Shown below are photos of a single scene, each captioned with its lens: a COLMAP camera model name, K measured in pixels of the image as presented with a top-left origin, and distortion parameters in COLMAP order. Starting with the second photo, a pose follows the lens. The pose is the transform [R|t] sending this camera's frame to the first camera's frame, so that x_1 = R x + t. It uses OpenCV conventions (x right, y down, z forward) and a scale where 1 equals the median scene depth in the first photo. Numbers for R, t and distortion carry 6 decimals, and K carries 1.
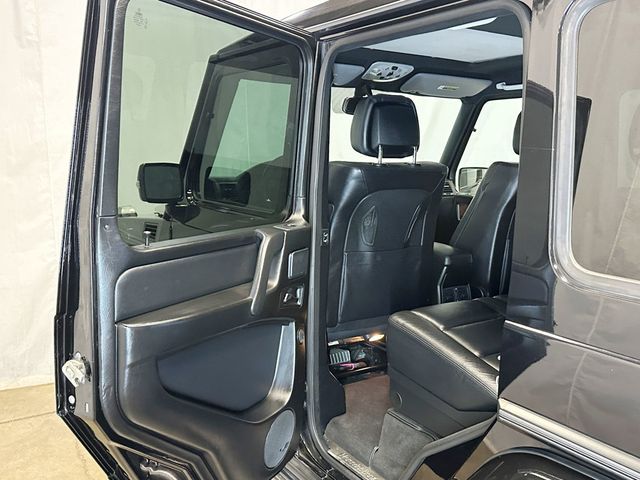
lens RADIAL K [[593.9, 0, 319.4], [0, 593.9, 238.8], [0, 0, 1]] dist [0.072567, 0.000000]
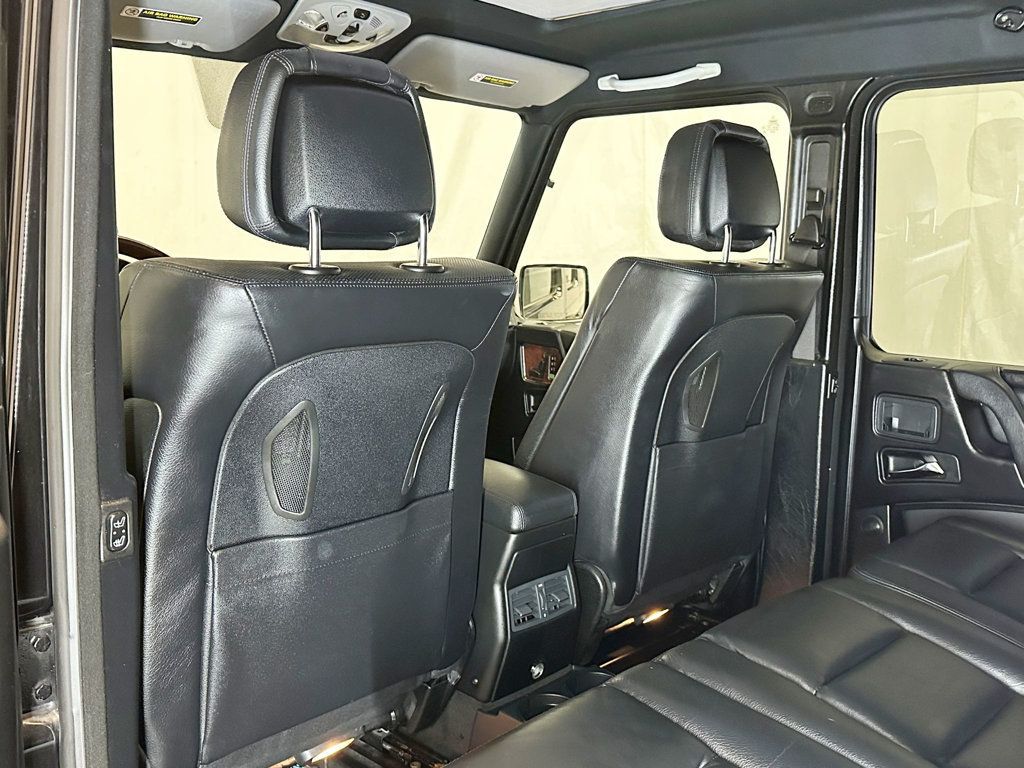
lens RADIAL K [[950.3, 0, 519.4], [0, 950.3, 386.5], [0, 0, 1]] dist [0.072567, 0.000000]
pose [[0.967605, -0.037692, 0.249638, 0.069457], [0.033079, 0.999196, 0.022653, -0.063012], [-0.250291, -0.013662, 0.968074, 0.426217]]
